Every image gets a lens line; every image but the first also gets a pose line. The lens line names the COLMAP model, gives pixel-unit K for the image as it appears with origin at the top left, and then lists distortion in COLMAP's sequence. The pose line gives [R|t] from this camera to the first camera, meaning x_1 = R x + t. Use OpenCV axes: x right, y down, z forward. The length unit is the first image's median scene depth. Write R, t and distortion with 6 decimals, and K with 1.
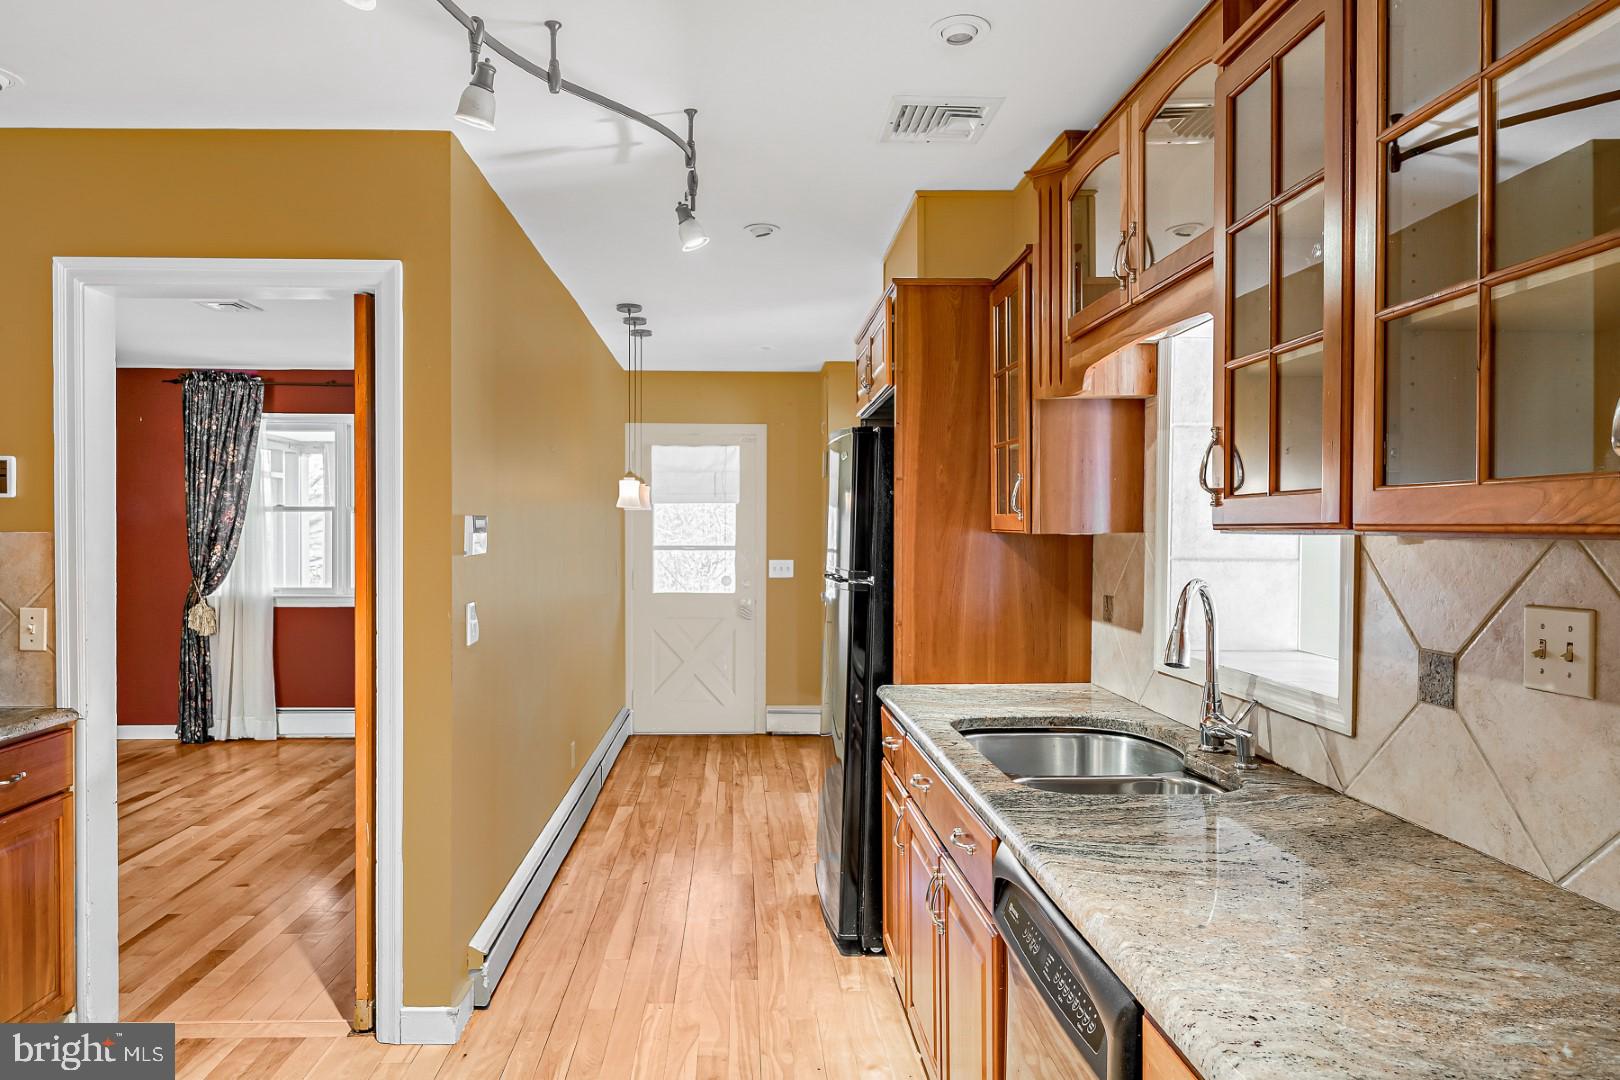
lens RADIAL K [[1004.1, 0, 810.0], [0, 1004.1, 540.0], [0, 0, 1]] dist [0.000500, -0.000013]
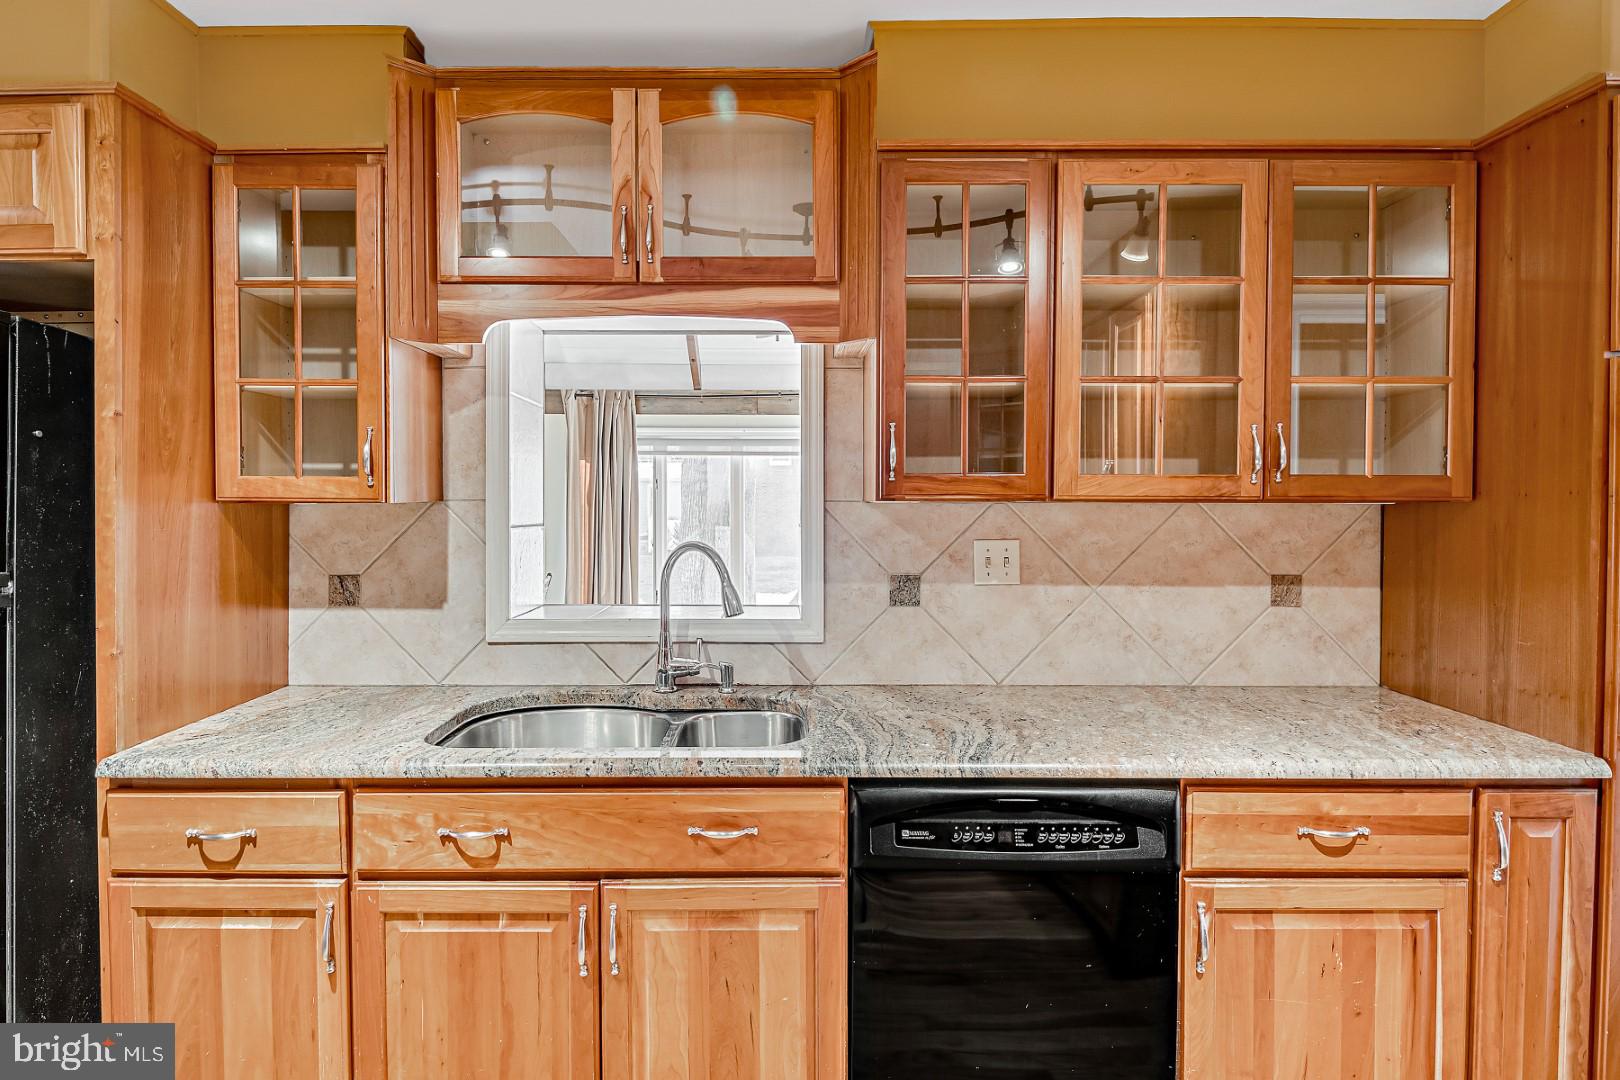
lens RADIAL K [[903.6, 0, 809.6], [0, 903.6, 520.4], [0, 0, 1]] dist [0.024687, -0.026613]
pose [[0.076571, -0.019612, 0.996871, -0.828265], [0.010678, 0.999765, 0.018849, -0.005082], [-0.997007, 0.009202, 0.076762, 1.010269]]
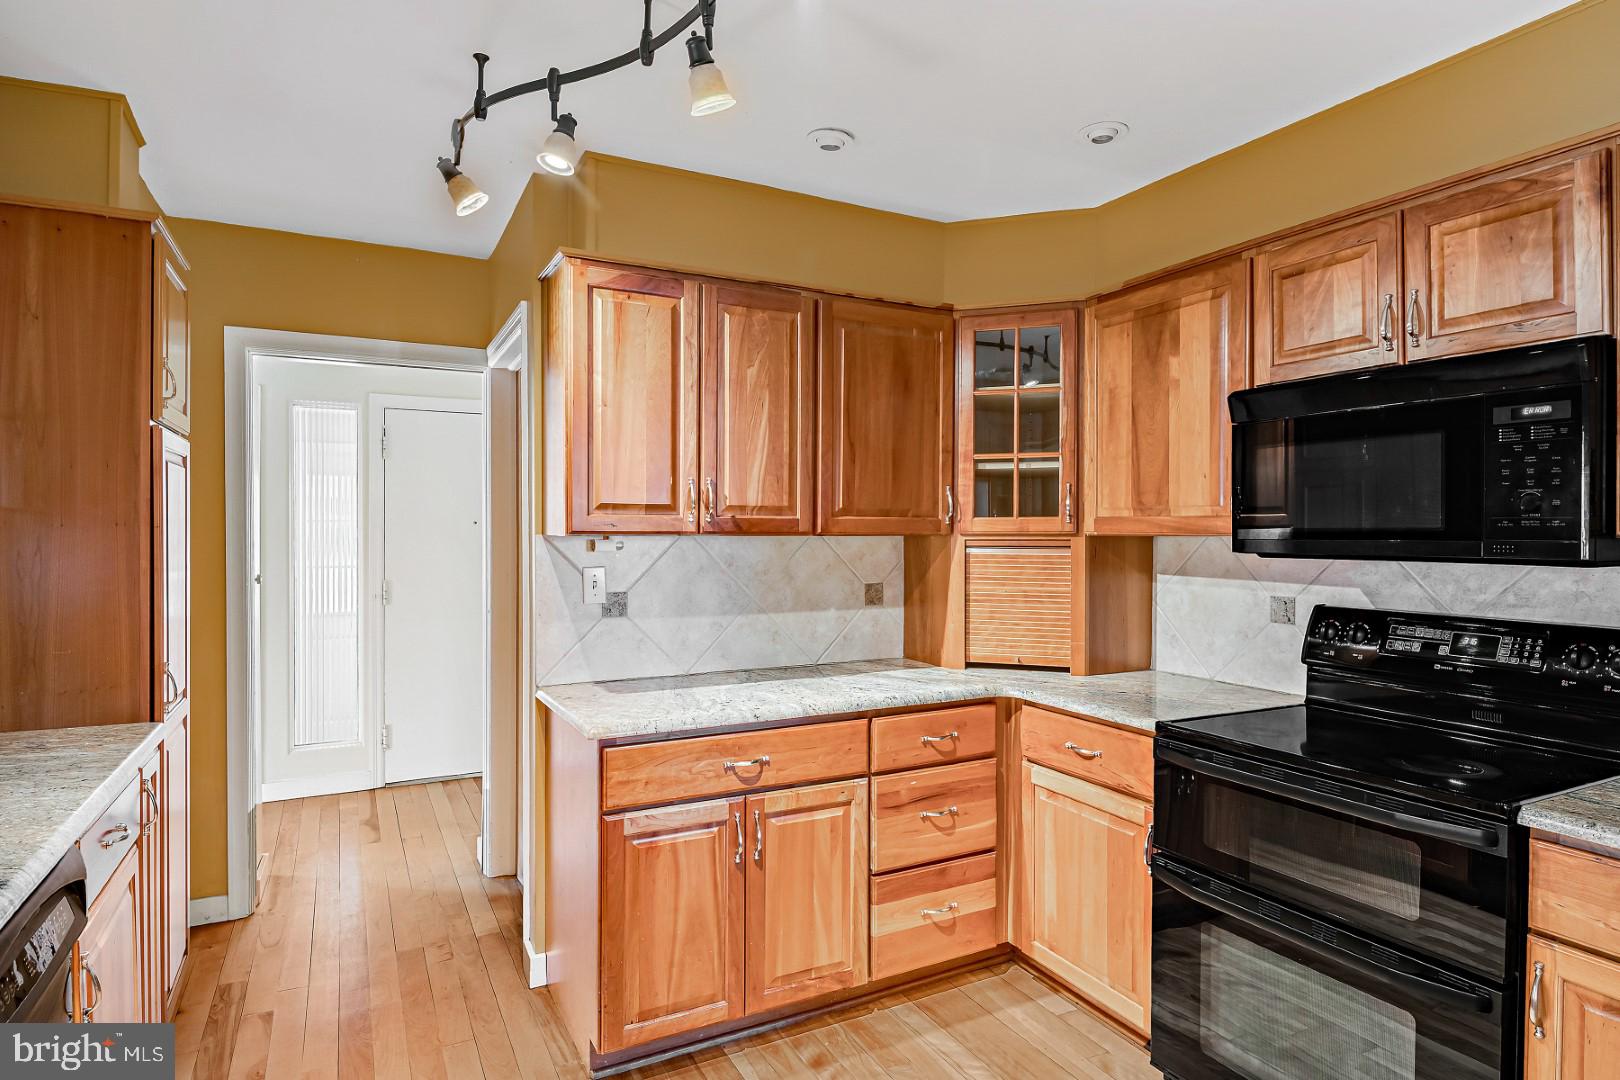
lens RADIAL K [[885.8, 0, 810.0], [0, 885.8, 540.0], [0, 0, 1]] dist [0.000616, -0.000459]
pose [[-0.915538, 0.003712, -0.402214, -0.098485], [-0.005174, 0.999766, 0.021004, -0.017653], [0.402197, 0.021311, -0.915305, 1.844573]]
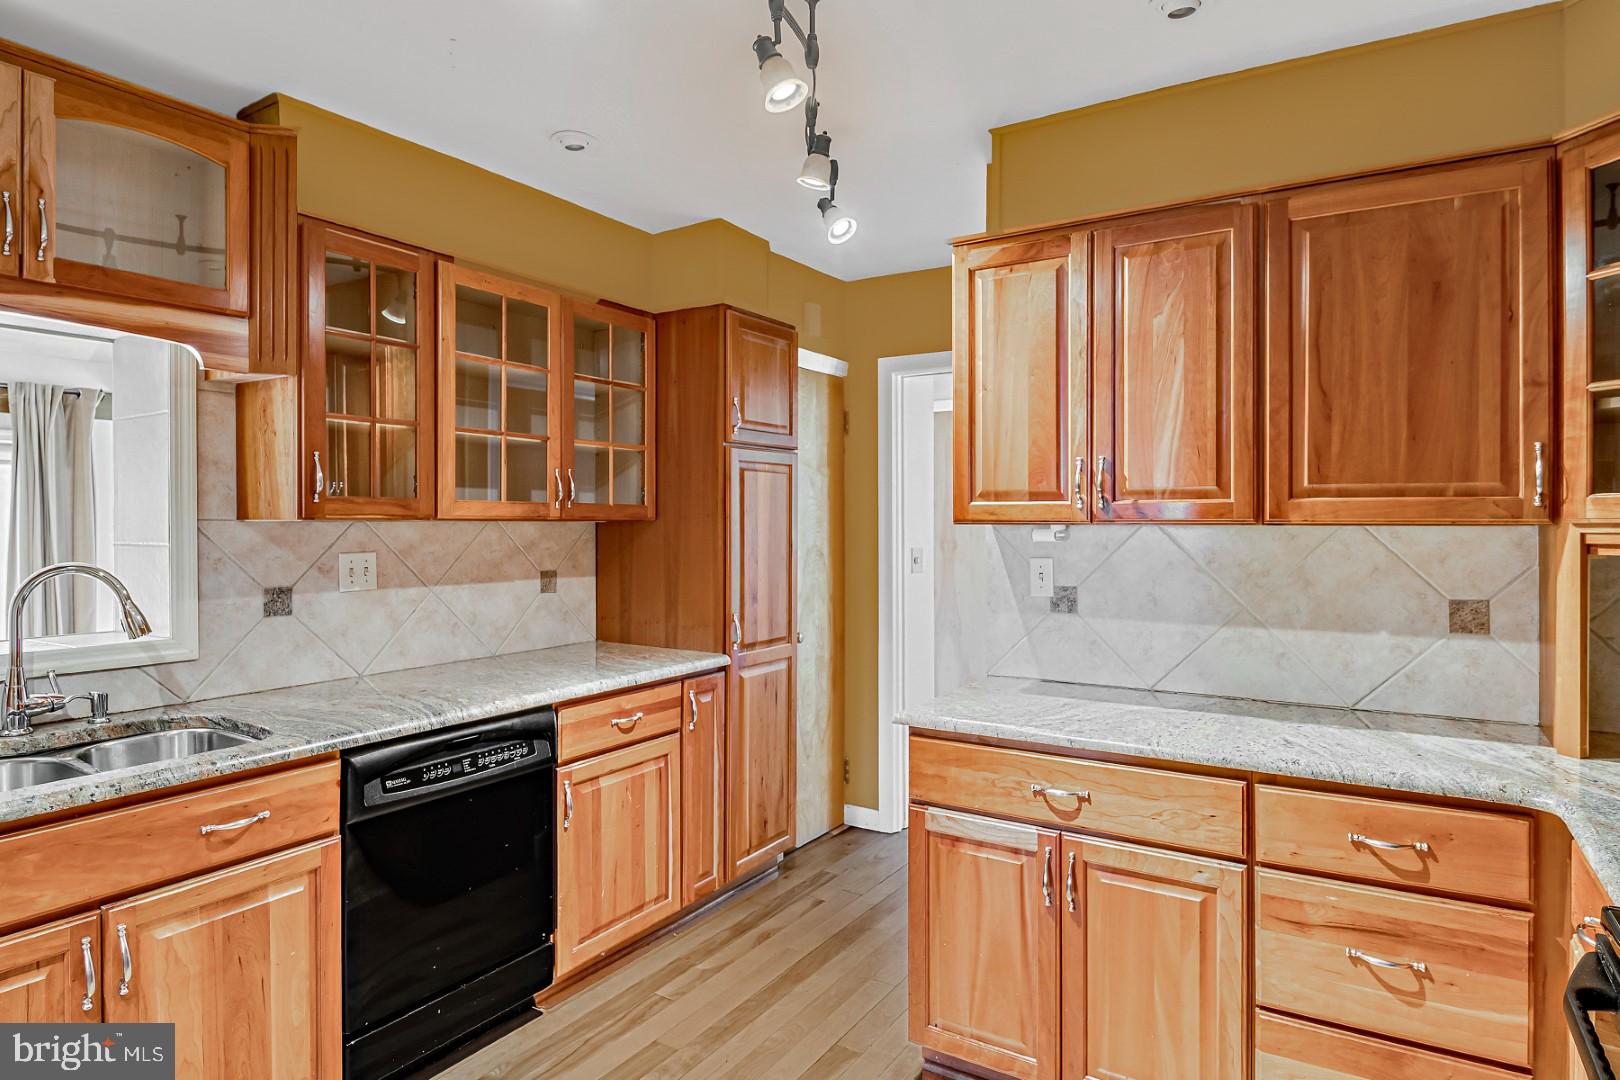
lens RADIAL K [[921.5, 0, 811.1], [0, 921.5, 526.2], [0, 0, 1]] dist [0.002634, -0.017972]
pose [[-0.807009, -0.002171, 0.590536, -1.074156], [0.007655, 0.999871, 0.014137, -0.011483], [-0.590490, 0.015929, -0.806888, 1.708169]]
